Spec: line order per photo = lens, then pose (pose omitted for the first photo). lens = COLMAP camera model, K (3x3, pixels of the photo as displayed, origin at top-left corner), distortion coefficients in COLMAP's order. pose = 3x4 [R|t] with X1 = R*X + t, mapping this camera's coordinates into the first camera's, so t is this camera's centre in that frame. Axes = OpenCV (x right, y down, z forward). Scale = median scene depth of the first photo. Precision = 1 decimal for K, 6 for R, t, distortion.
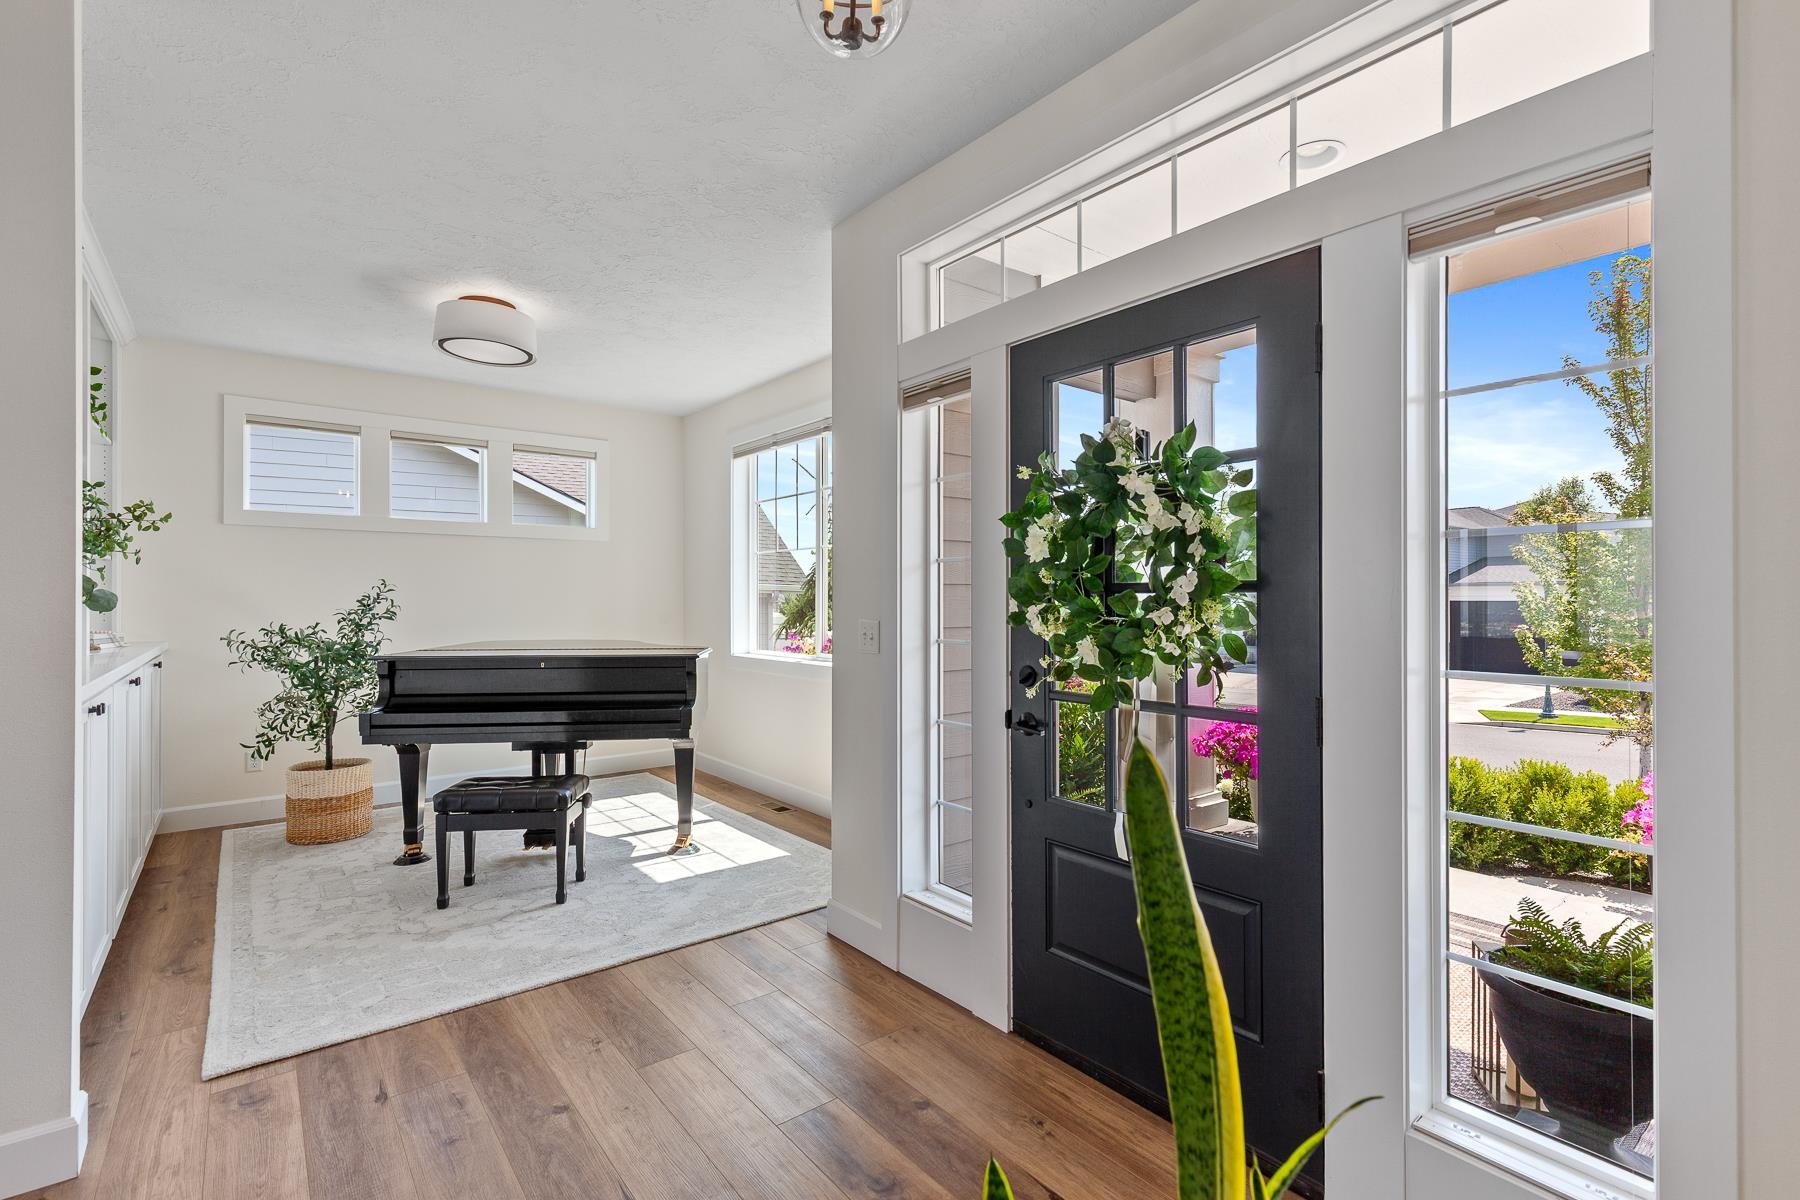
lens RADIAL K [[829.1, 0, 902.7], [0, 829.1, 597.4], [0, 0, 1]] dist [0.001896, 0.000899]
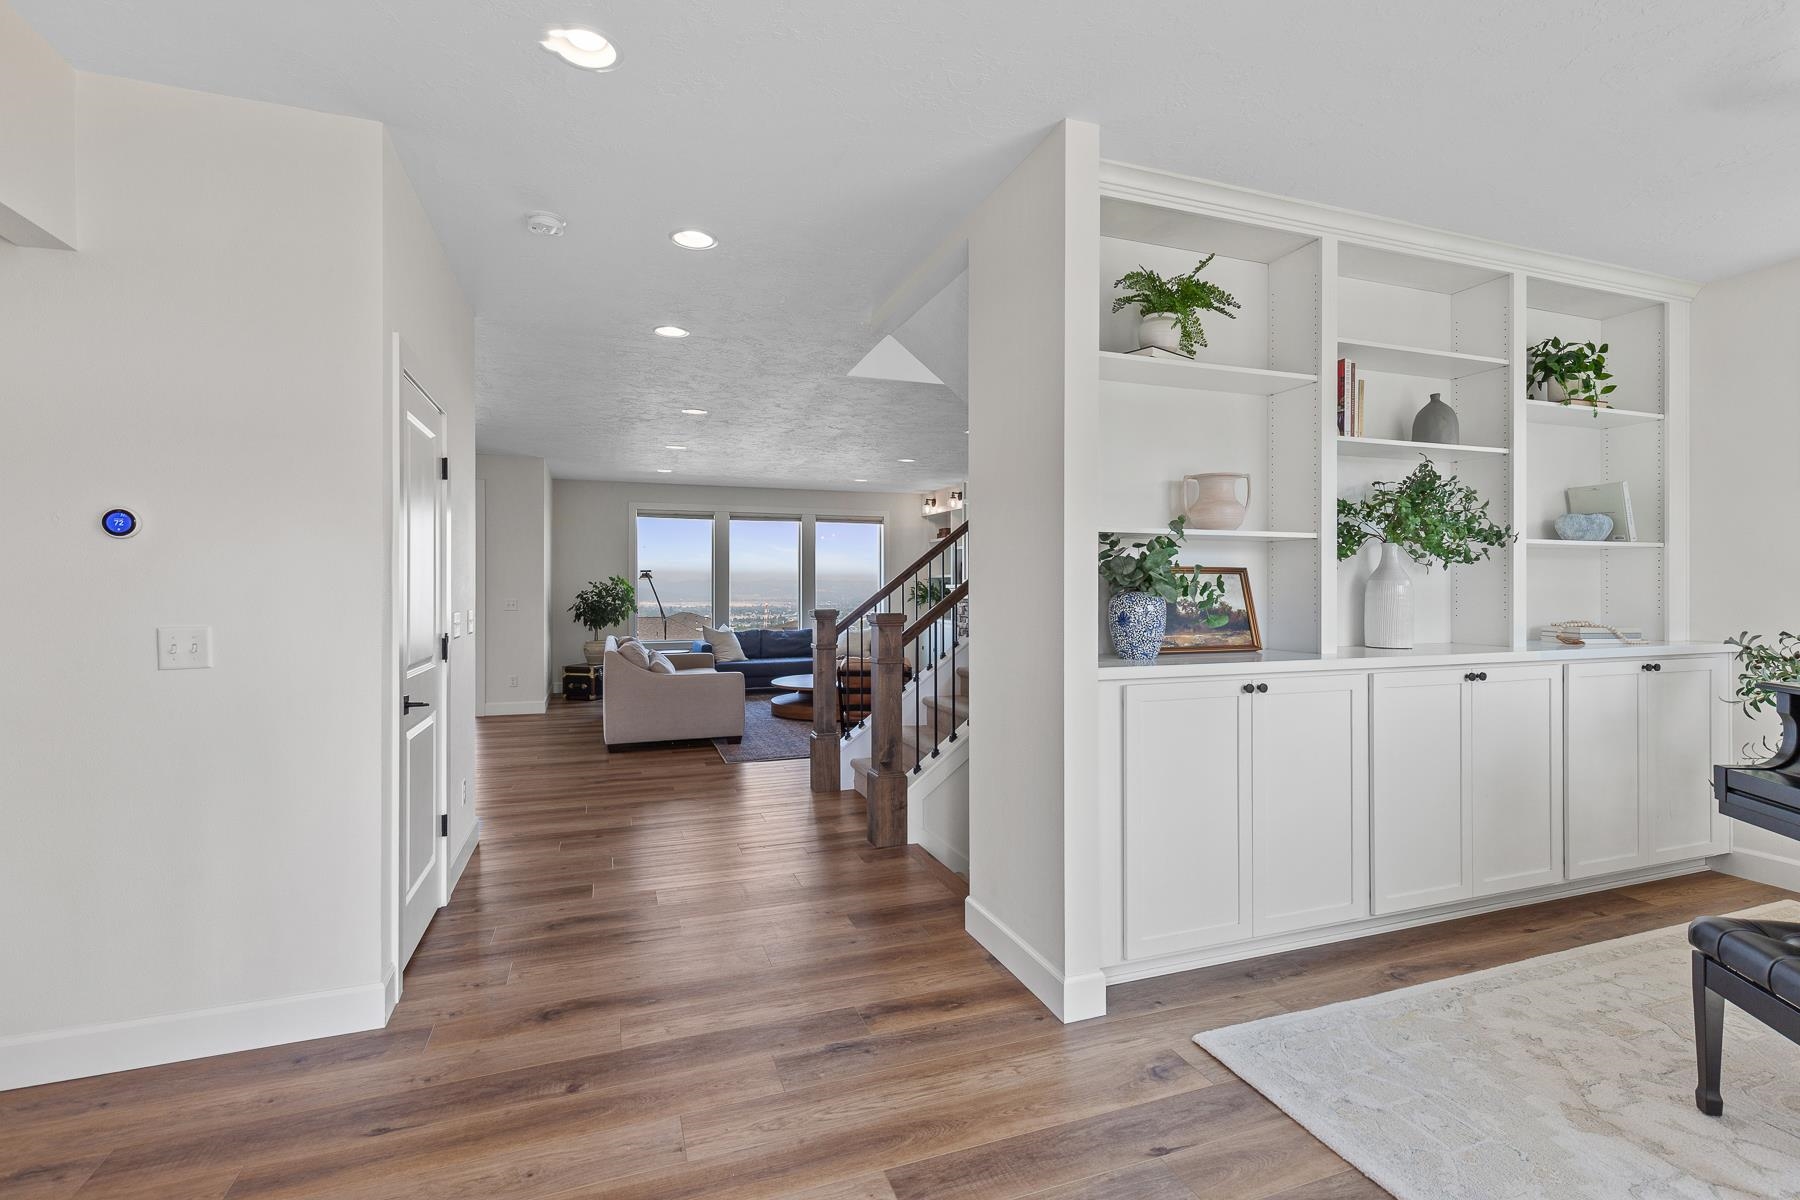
lens RADIAL K [[829.1, 0, 906.1], [0, 829.1, 591.3], [0, 0, 1]] dist [0.001896, 0.000899]
pose [[-0.313329, 0.005310, -0.949630, 0.205993], [0.001716, 0.999986, 0.005025, -0.003051], [0.949643, -0.000055, -0.313333, 0.698010]]
